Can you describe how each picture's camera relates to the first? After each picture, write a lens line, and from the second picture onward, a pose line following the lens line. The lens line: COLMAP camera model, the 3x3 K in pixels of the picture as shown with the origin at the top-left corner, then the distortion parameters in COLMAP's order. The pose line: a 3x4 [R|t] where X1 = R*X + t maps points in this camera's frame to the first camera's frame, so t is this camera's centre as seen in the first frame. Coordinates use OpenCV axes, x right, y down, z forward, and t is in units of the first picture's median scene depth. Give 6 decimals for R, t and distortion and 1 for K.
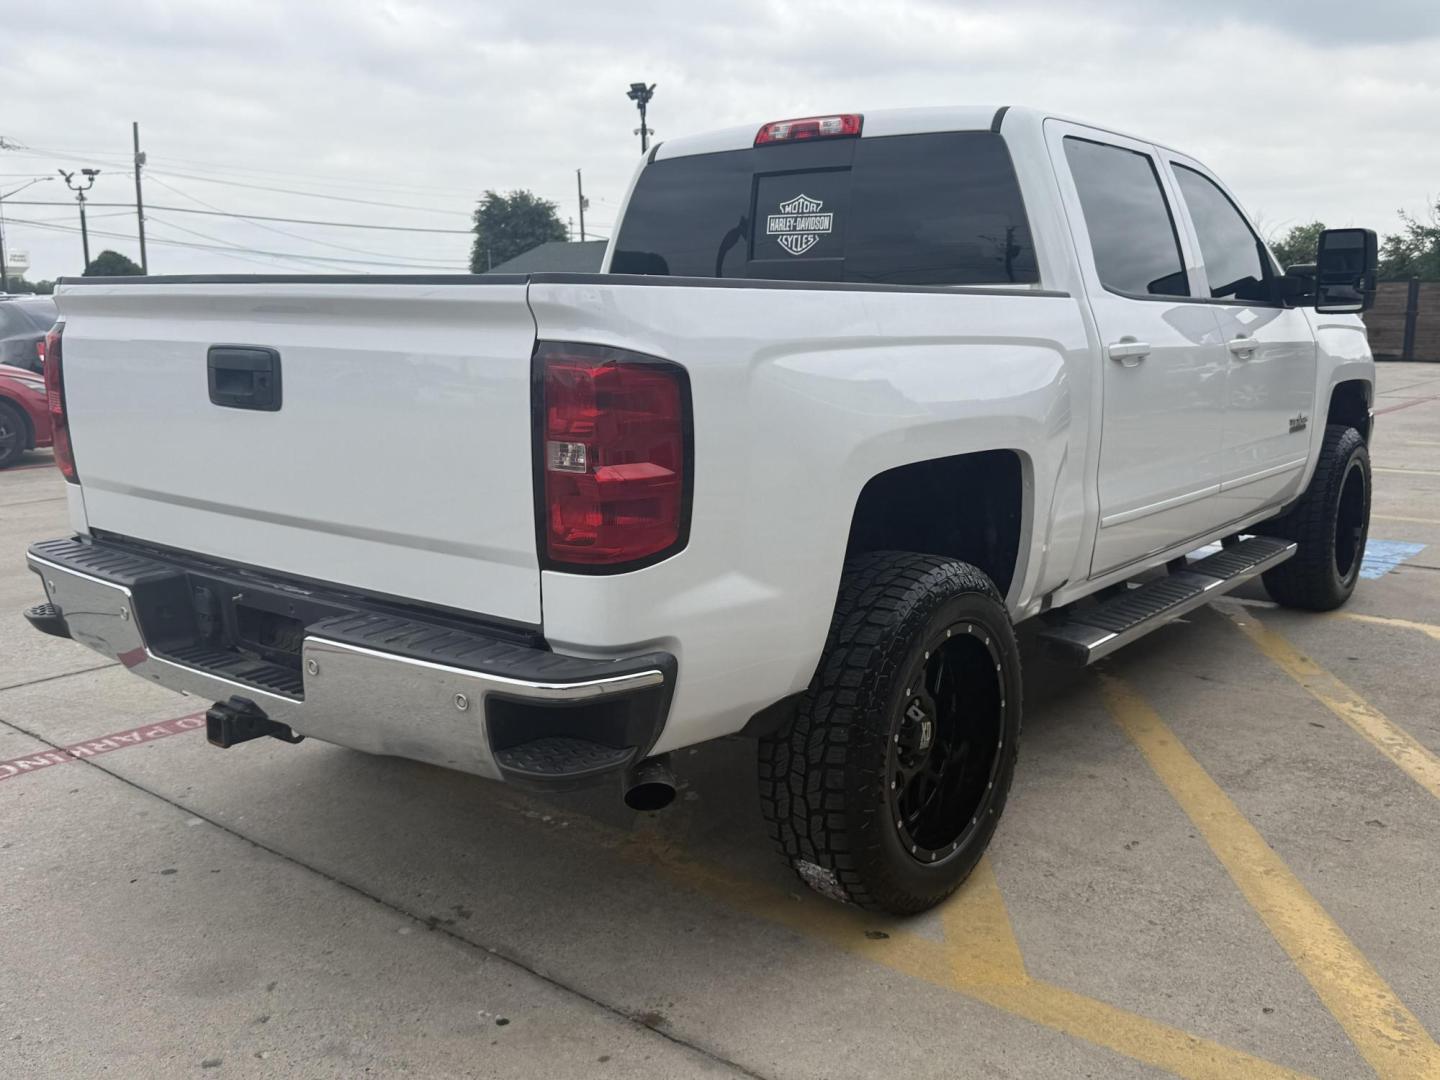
lens RADIAL K [[1278.6, 0, 714.5], [0, 1278.6, 582.7], [0, 0, 1]] dist [0.077003, -0.124315]
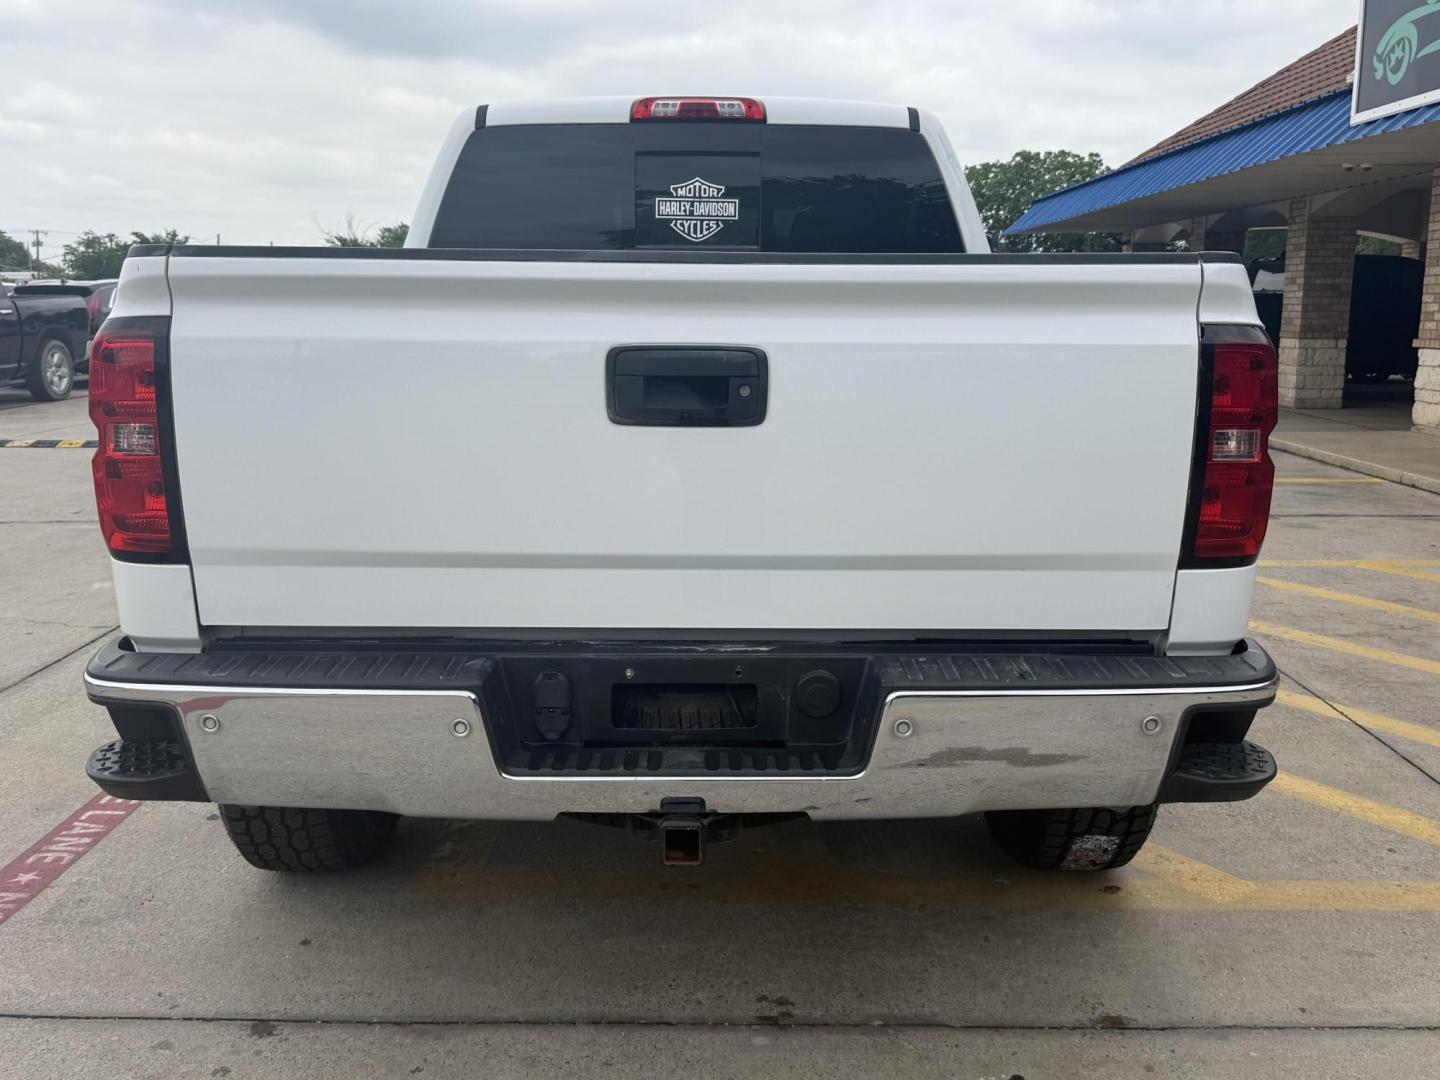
lens RADIAL K [[1278.6, 0, 723.0], [0, 1278.6, 577.7], [0, 0, 1]] dist [0.077003, -0.124315]
pose [[0.780041, -0.129779, 0.612122, -0.593370], [0.129486, 0.990559, 0.045007, -0.054797], [-0.612184, 0.044154, 0.789482, 0.278292]]
